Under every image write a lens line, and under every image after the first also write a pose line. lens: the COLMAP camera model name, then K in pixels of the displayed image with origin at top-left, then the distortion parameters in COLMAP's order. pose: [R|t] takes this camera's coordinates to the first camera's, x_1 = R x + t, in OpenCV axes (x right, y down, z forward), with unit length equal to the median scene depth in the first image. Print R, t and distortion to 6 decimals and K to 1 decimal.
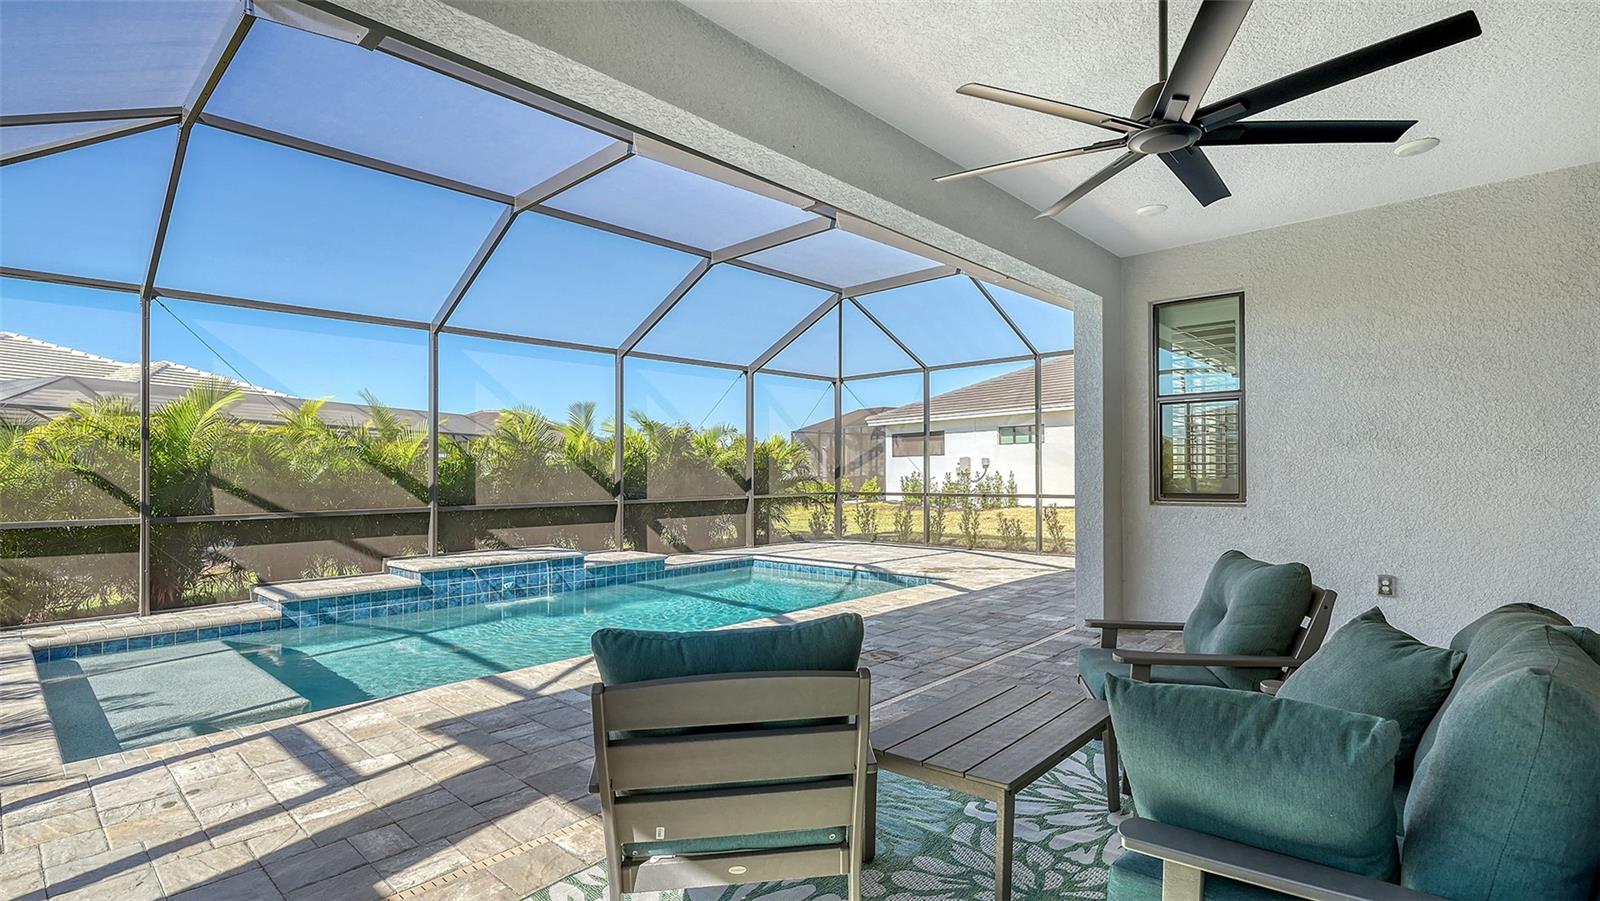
lens RADIAL K [[738.7, 0, 799.8], [0, 738.7, 454.7], [0, 0, 1]] dist [-0.001126, -0.000763]
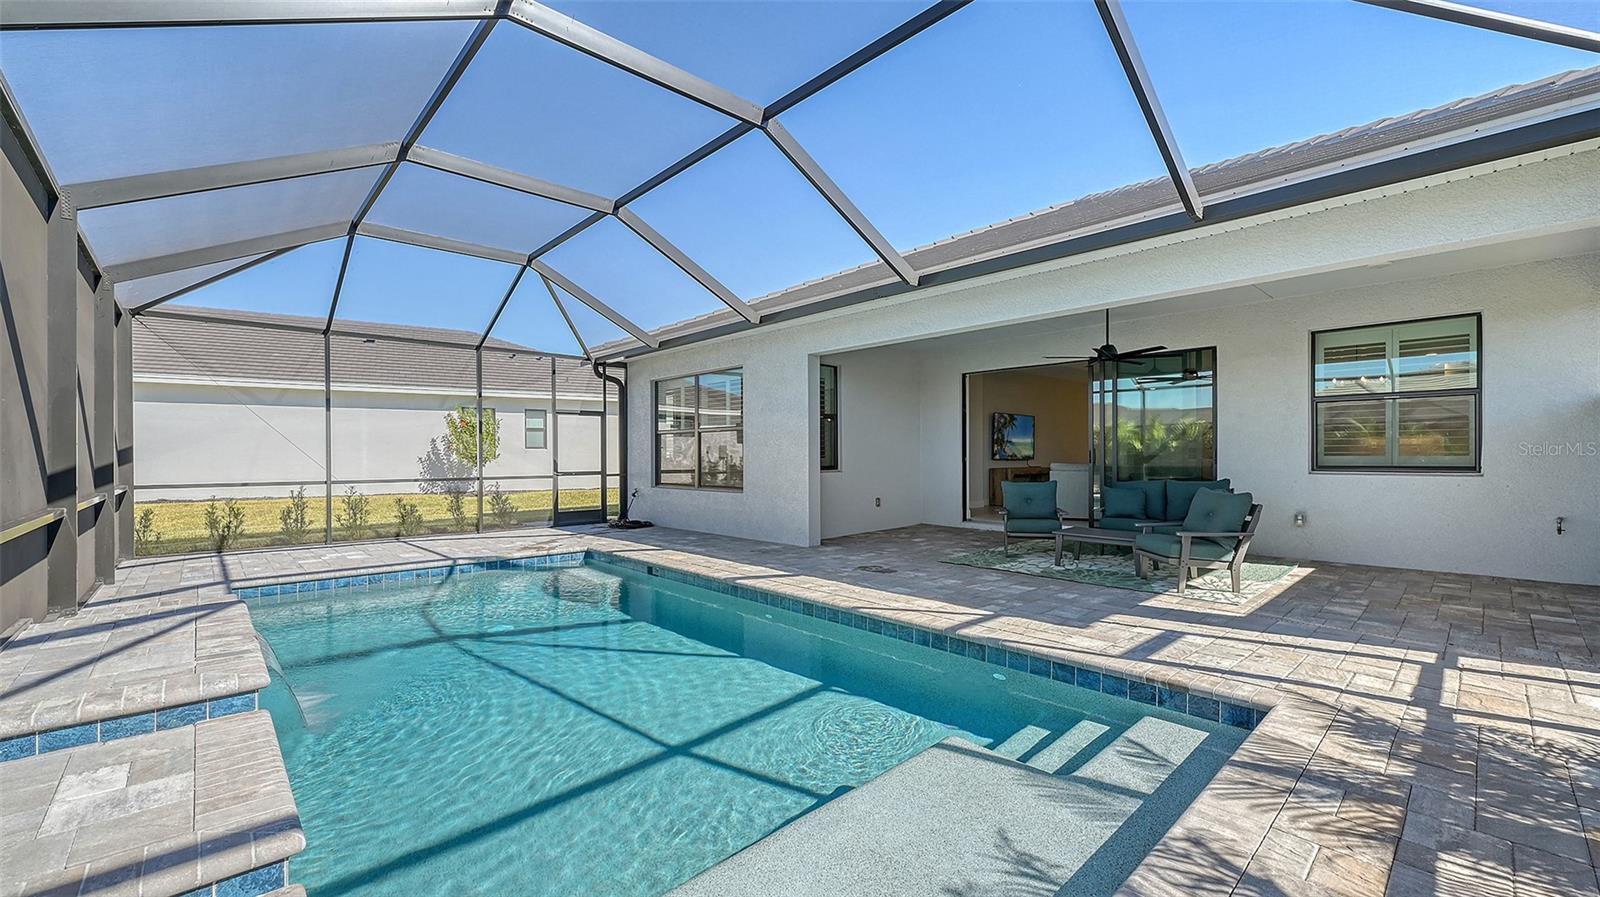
lens RADIAL K [[668.3, 0, 798.2], [0, 668.3, 457.9], [0, 0, 1]] dist [-0.002514, 0.000088]
pose [[0.073587, 0.006393, 0.997268, -1.841478], [-0.021397, 0.999759, -0.004830, 0.068999], [-0.997059, -0.020983, 0.073706, 1.482927]]
